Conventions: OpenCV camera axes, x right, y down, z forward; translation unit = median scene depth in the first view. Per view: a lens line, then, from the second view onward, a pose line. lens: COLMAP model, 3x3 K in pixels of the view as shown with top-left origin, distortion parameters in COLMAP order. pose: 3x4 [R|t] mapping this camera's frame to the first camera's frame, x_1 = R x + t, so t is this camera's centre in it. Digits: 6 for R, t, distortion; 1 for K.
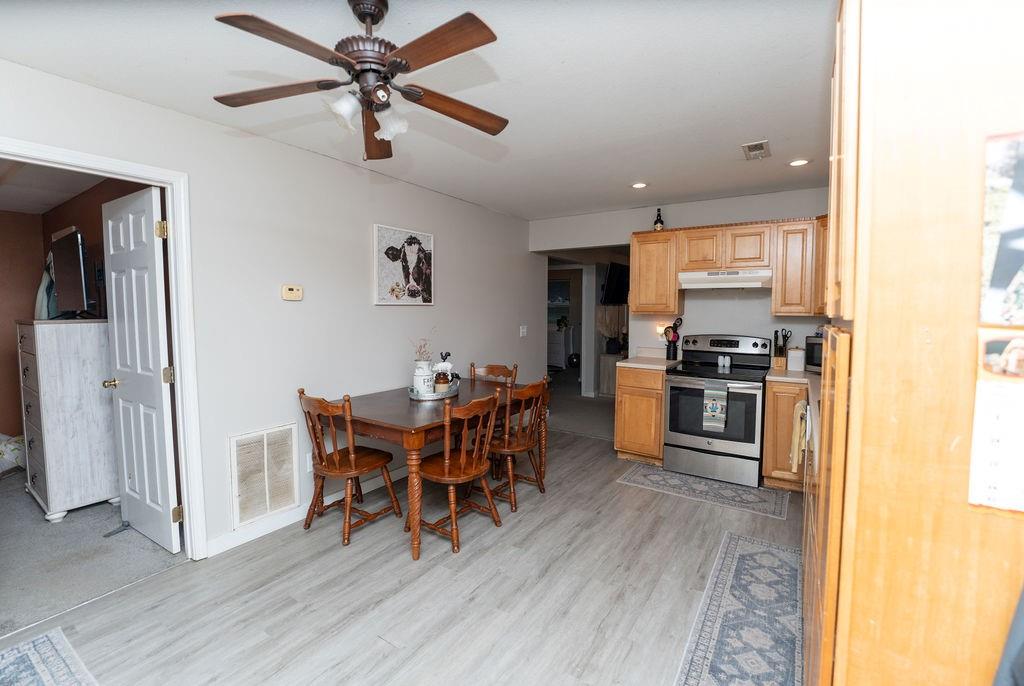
lens RADIAL K [[430.3, 0, 512.0], [0, 430.3, 343.0], [0, 0, 1]] dist [-0.020438, 0.000111]
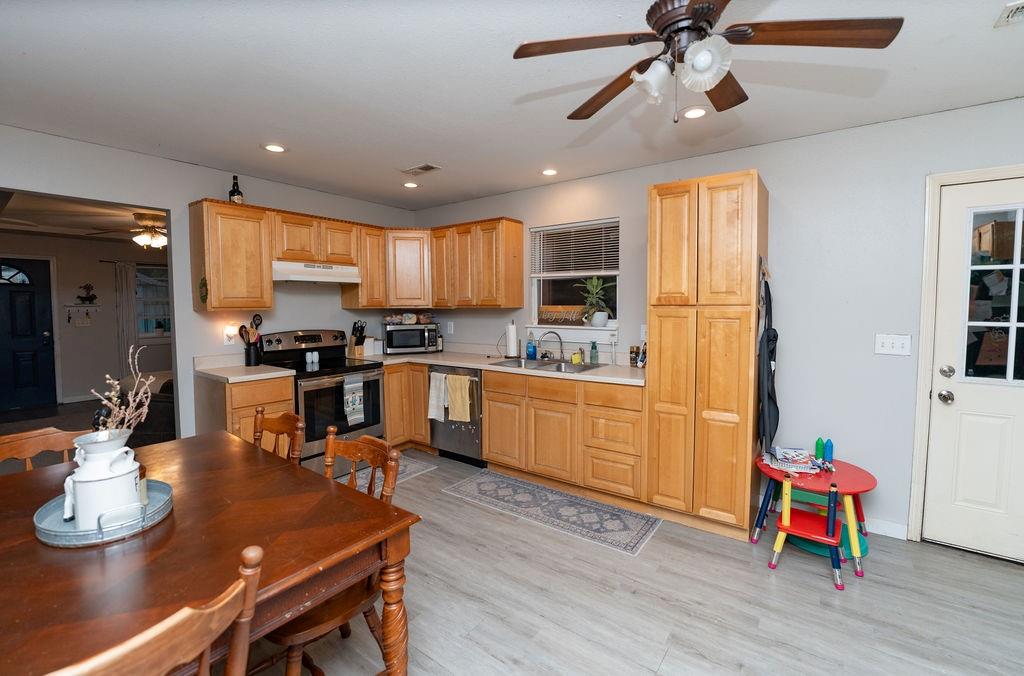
lens RADIAL K [[443.1, 0, 512.0], [0, 443.1, 338.0], [0, 0, 1]] dist [-0.002349, -0.000110]
pose [[0.063540, -0.084782, 0.994371, -0.533951], [0.086471, 0.993105, 0.079149, -0.046889], [-0.994226, 0.080955, 0.070433, 0.546559]]
